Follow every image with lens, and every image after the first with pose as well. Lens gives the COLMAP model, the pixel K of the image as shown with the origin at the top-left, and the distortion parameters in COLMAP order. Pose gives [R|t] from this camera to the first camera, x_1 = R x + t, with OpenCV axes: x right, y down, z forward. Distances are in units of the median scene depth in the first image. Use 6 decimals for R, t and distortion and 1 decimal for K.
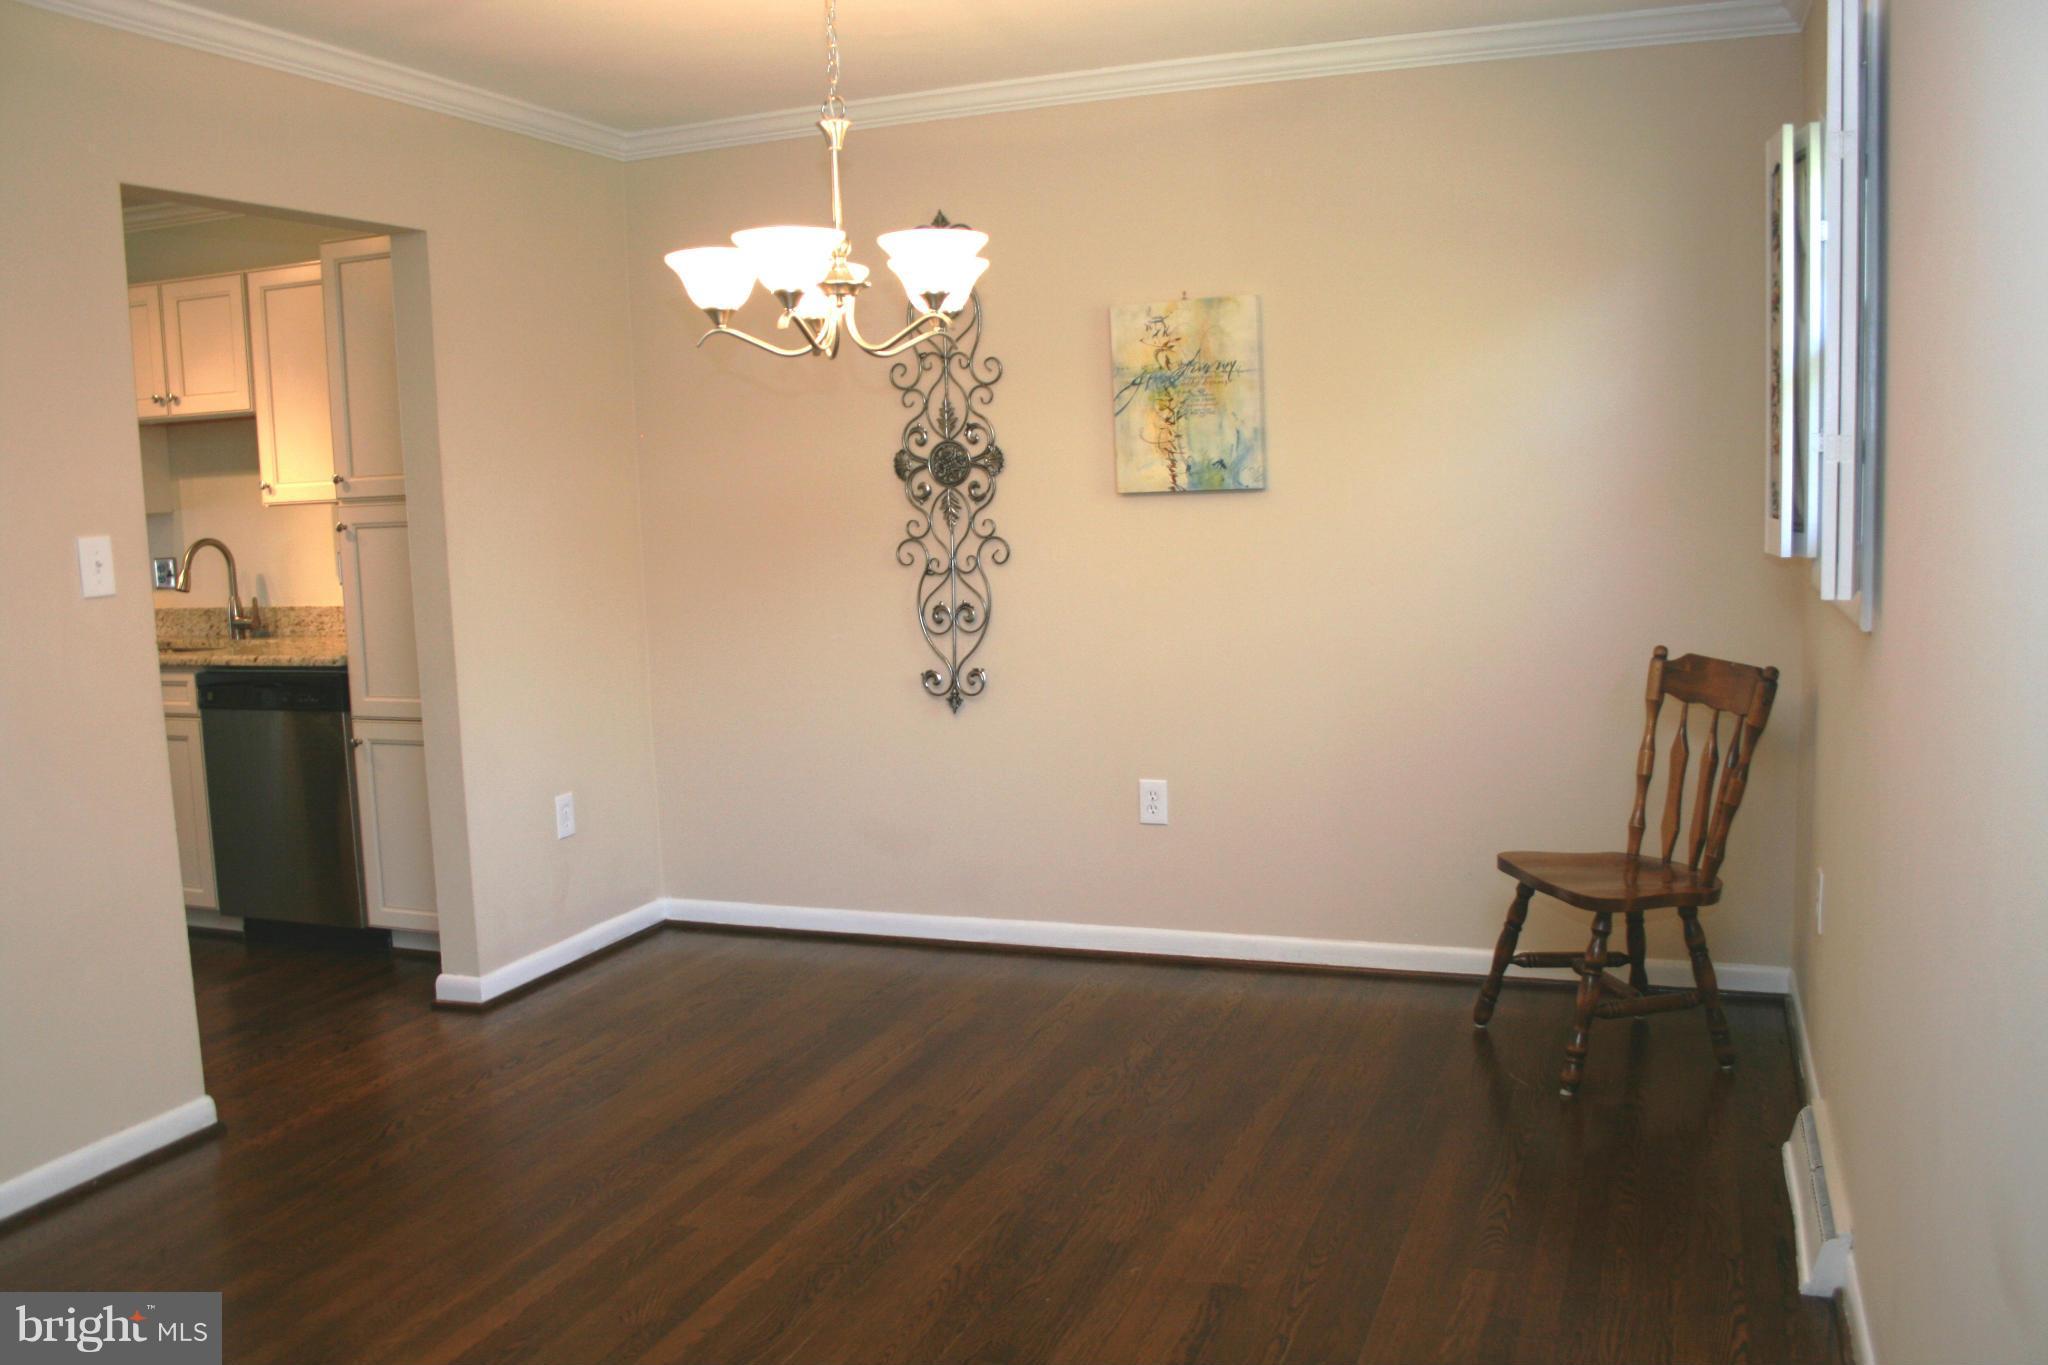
lens RADIAL K [[1711.1, 0, 1034.7], [0, 1711.1, 674.5], [0, 0, 1]] dist [-0.145020, 0.108049]
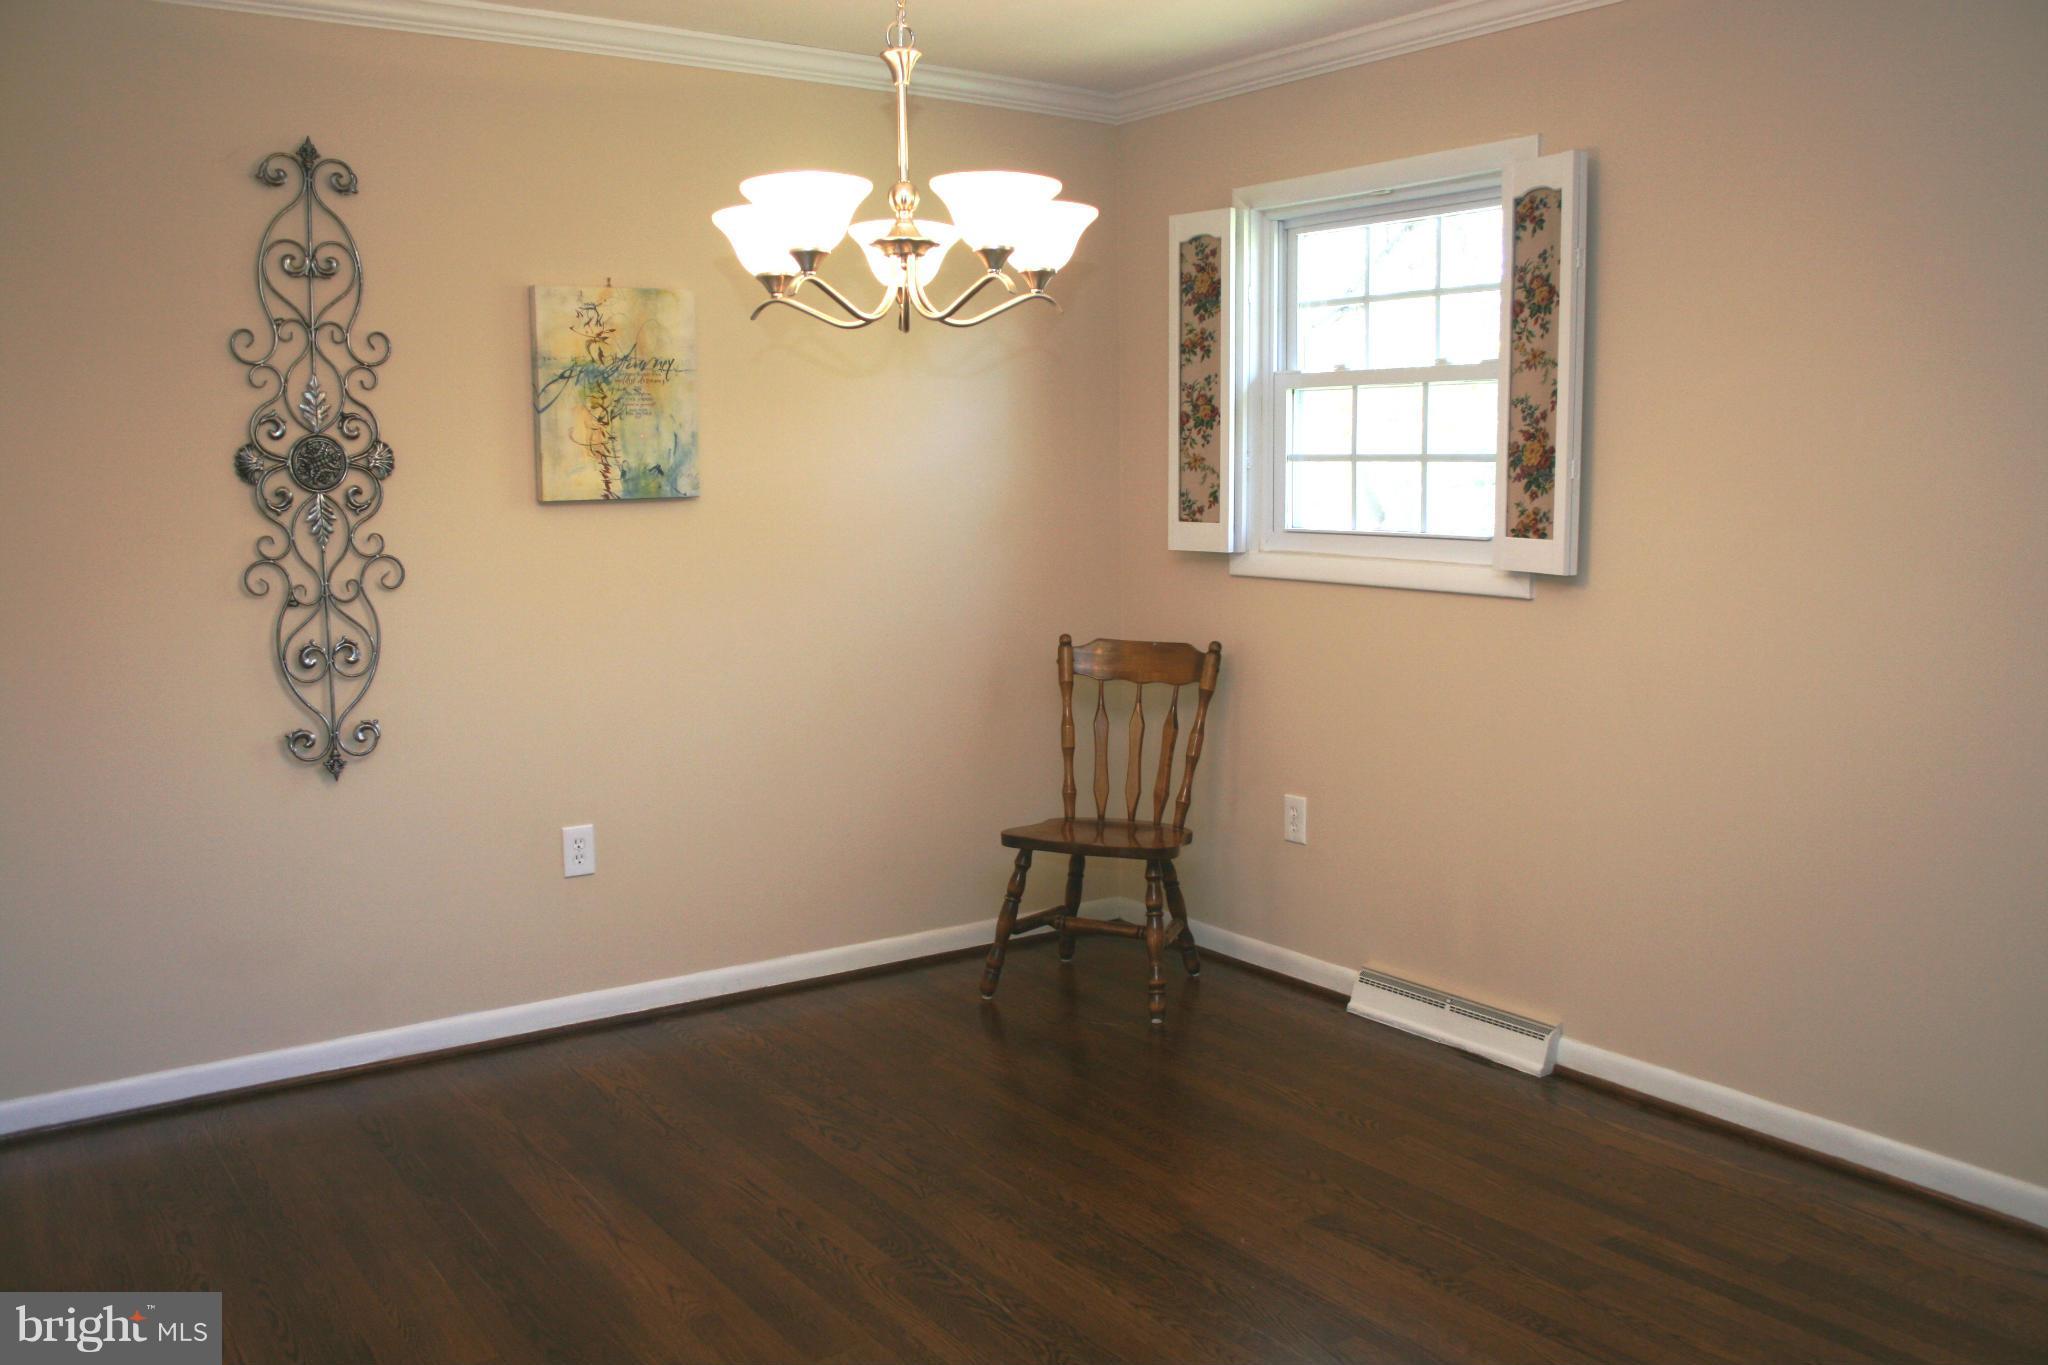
lens RADIAL K [[1711.1, 0, 1037.9], [0, 1711.1, 673.3], [0, 0, 1]] dist [-0.145020, 0.108049]
pose [[0.551593, -0.071590, 0.831036, -0.543546], [0.085398, 0.995922, 0.029112, -0.023069], [-0.829730, 0.054911, 0.555457, 0.324912]]
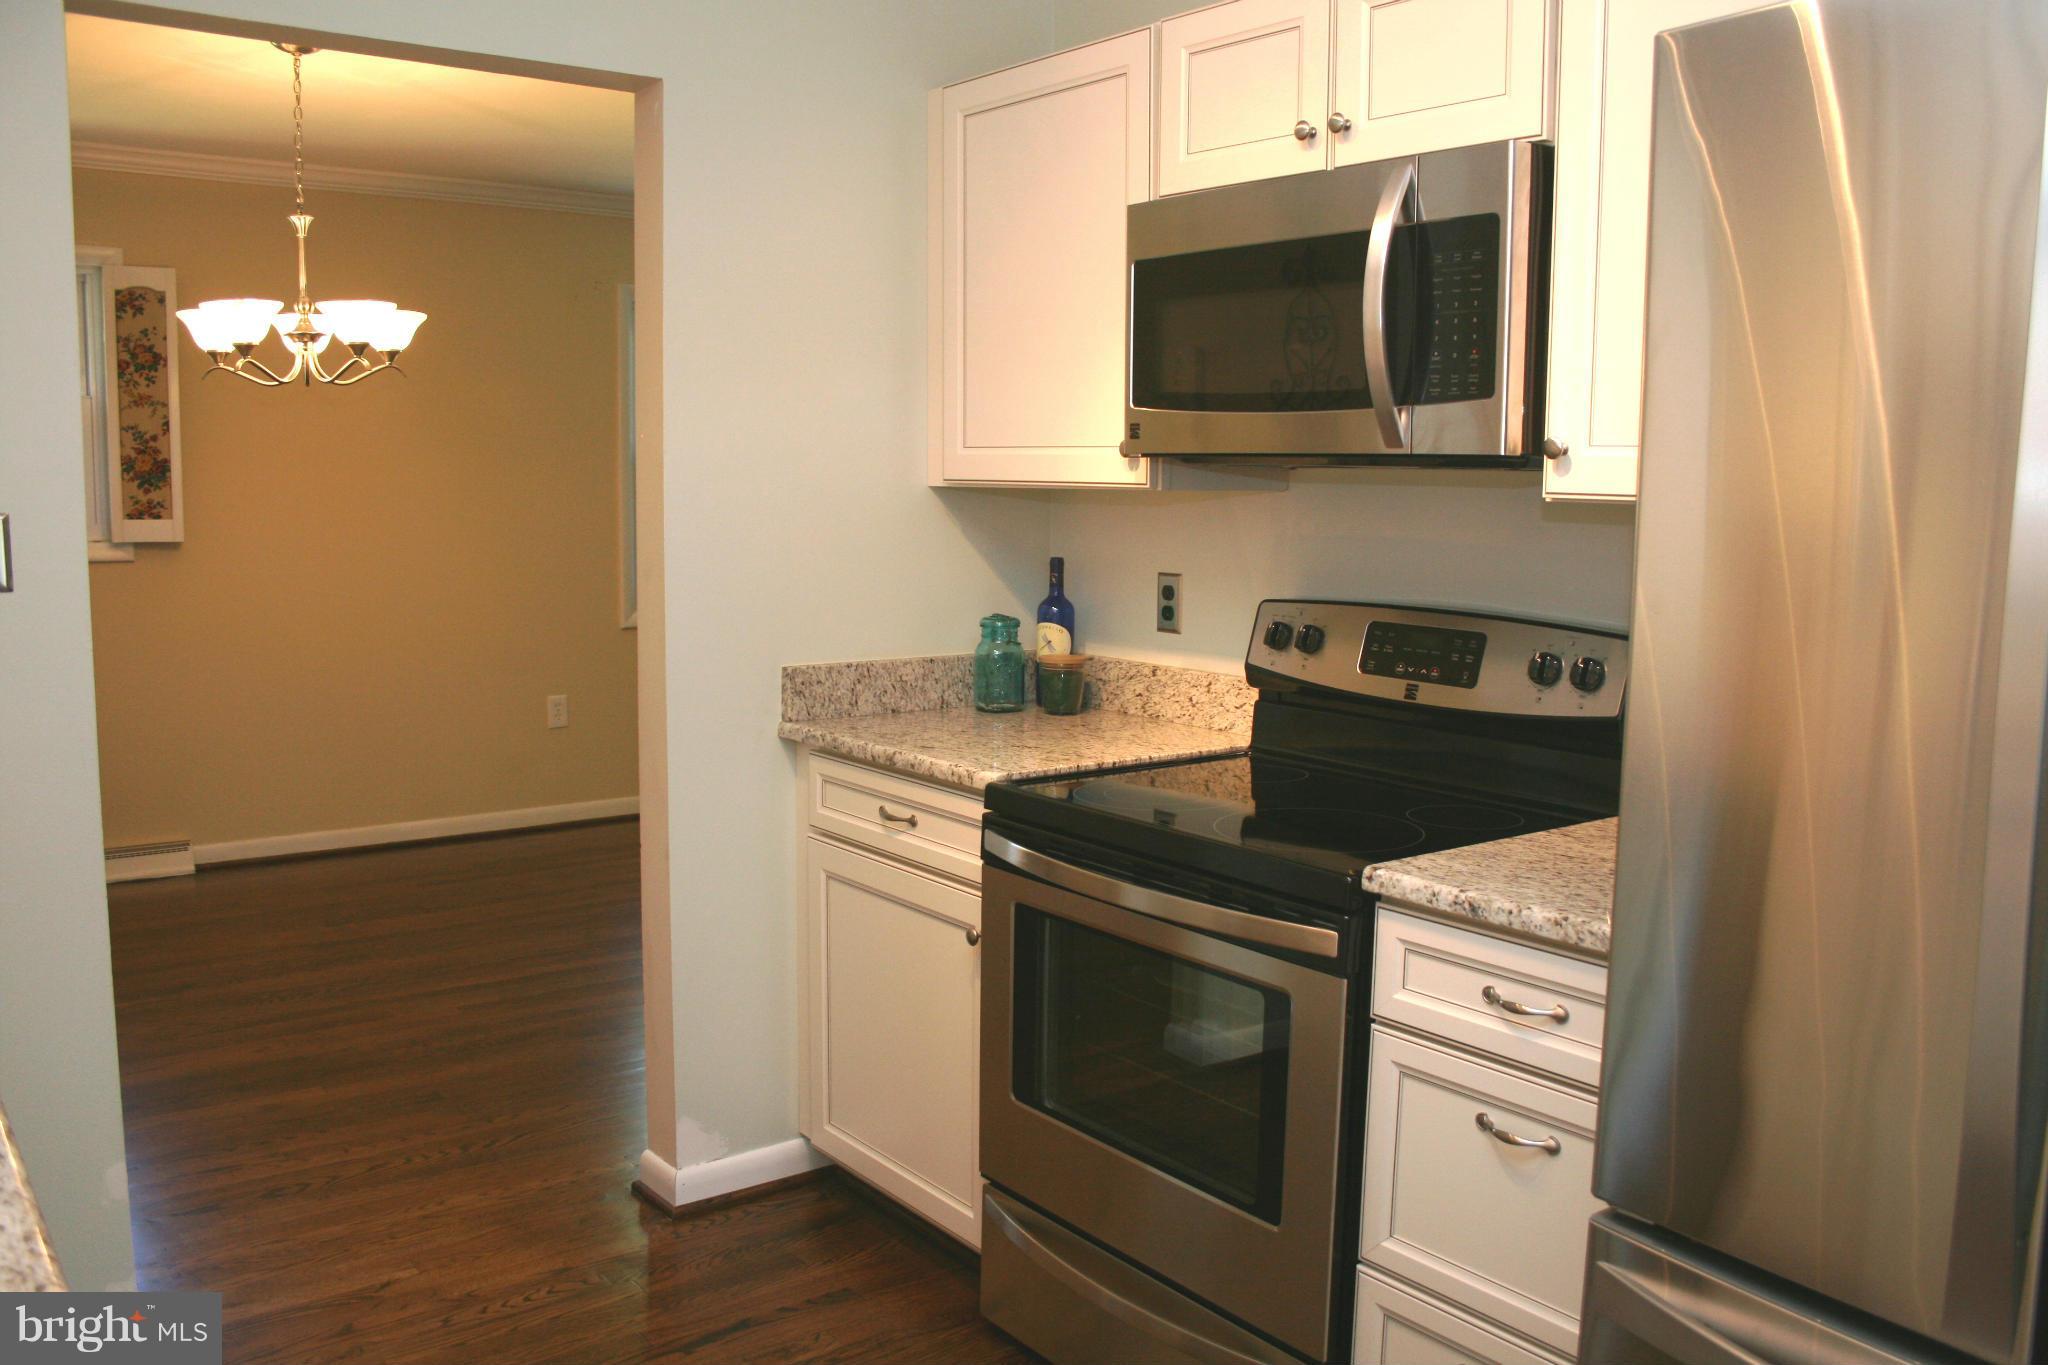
lens RADIAL K [[1711.1, 0, 1029.8], [0, 1711.1, 685.7], [0, 0, 1]] dist [-0.145020, 0.108049]
pose [[-0.850362, -0.037649, 0.524850, -0.900794], [0.086502, 0.973865, 0.210009, -0.120344], [-0.519040, 0.223984, -0.824881, 1.236933]]
